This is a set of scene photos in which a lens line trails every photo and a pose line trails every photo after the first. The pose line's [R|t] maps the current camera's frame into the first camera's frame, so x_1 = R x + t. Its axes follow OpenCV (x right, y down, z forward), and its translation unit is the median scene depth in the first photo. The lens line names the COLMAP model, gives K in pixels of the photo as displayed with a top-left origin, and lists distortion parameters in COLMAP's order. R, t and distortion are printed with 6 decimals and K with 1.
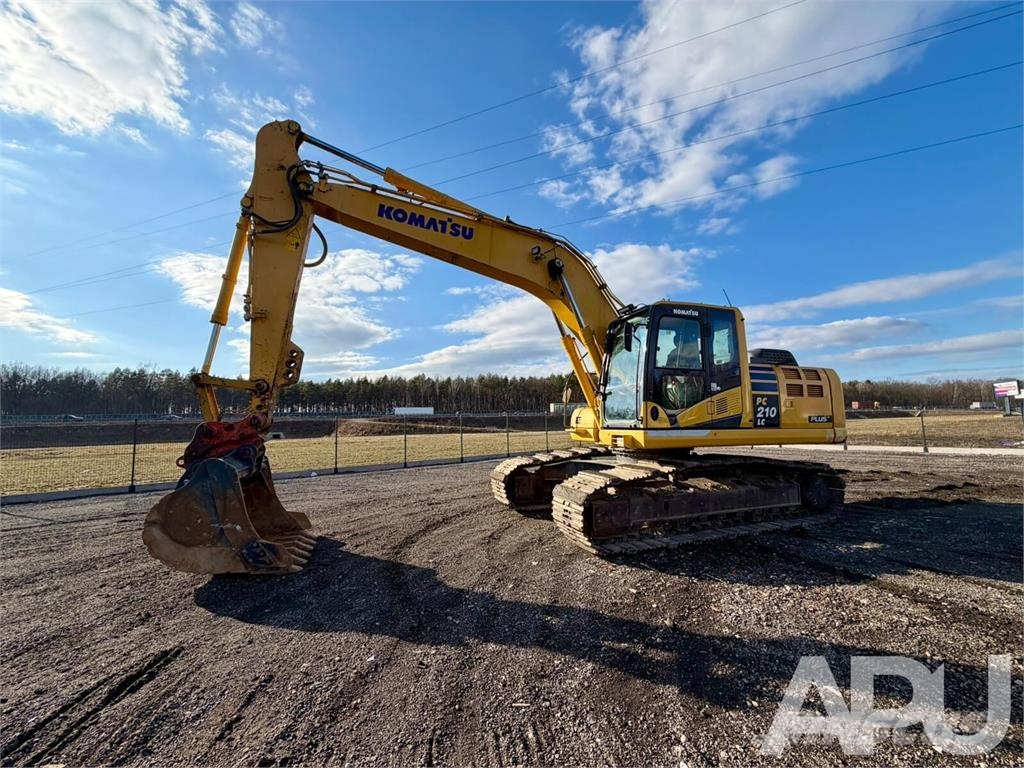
lens RADIAL K [[405.7, 0, 510.7], [0, 405.7, 382.2], [0, 0, 1]] dist [-0.002731, 0.000018]
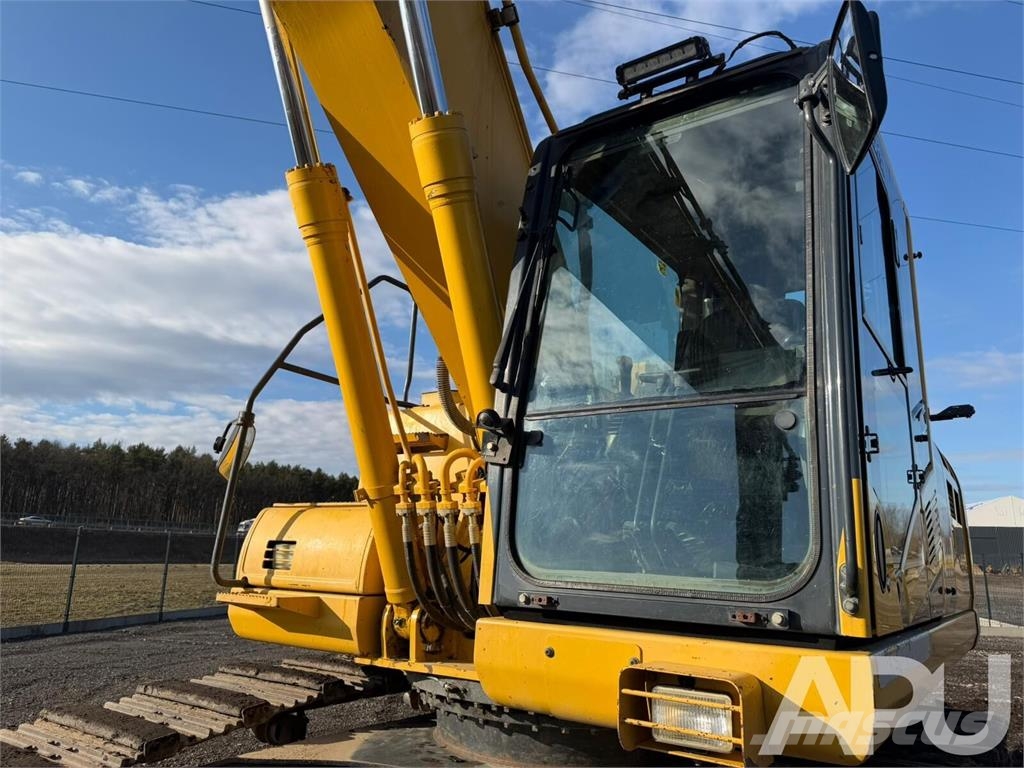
lens RADIAL K [[724.4, 0, 523.2], [0, 724.4, 382.7], [0, 0, 1]] dist [0.117615, -0.196930]
pose [[0.802815, 0.176708, 0.569440, 0.024040], [-0.101860, 0.981679, -0.161028, 0.066987], [-0.587463, 0.071273, 0.806107, 0.761104]]
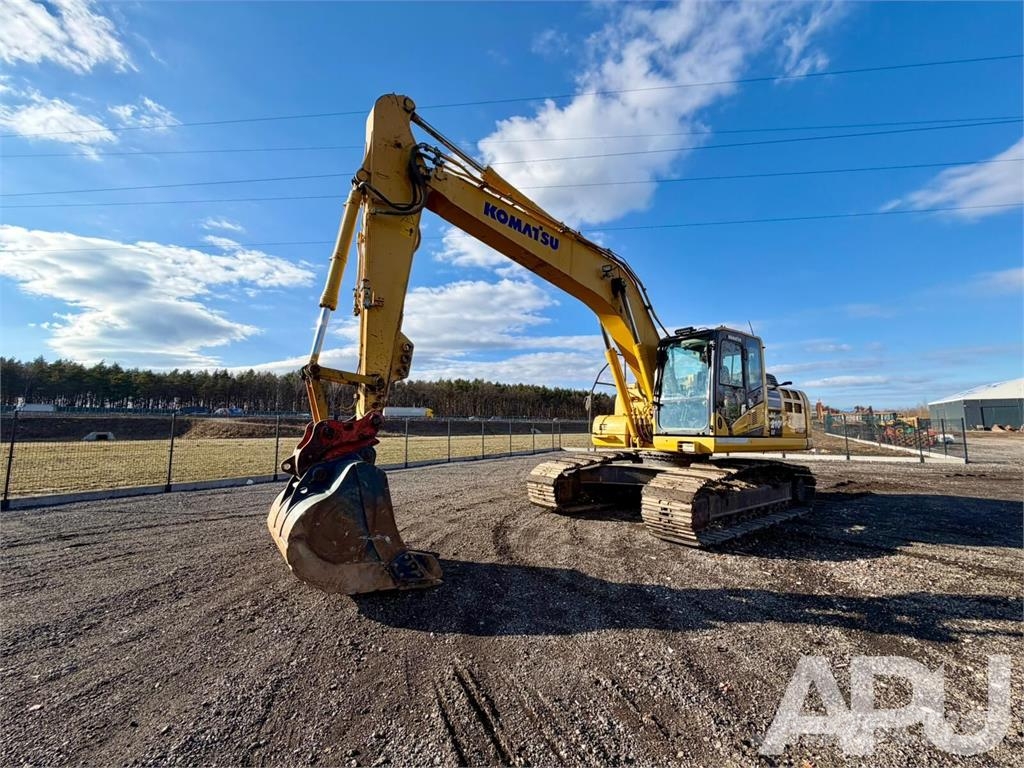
lens RADIAL K [[403.9, 0, 509.3], [0, 403.9, 383.5], [0, 0, 1]] dist [-0.003325, -0.000038]
pose [[0.960220, 0.052769, 0.274213, -0.509480], [-0.049927, 0.998602, -0.017336, 0.012516], [-0.274744, 0.002955, 0.961513, 0.048166]]
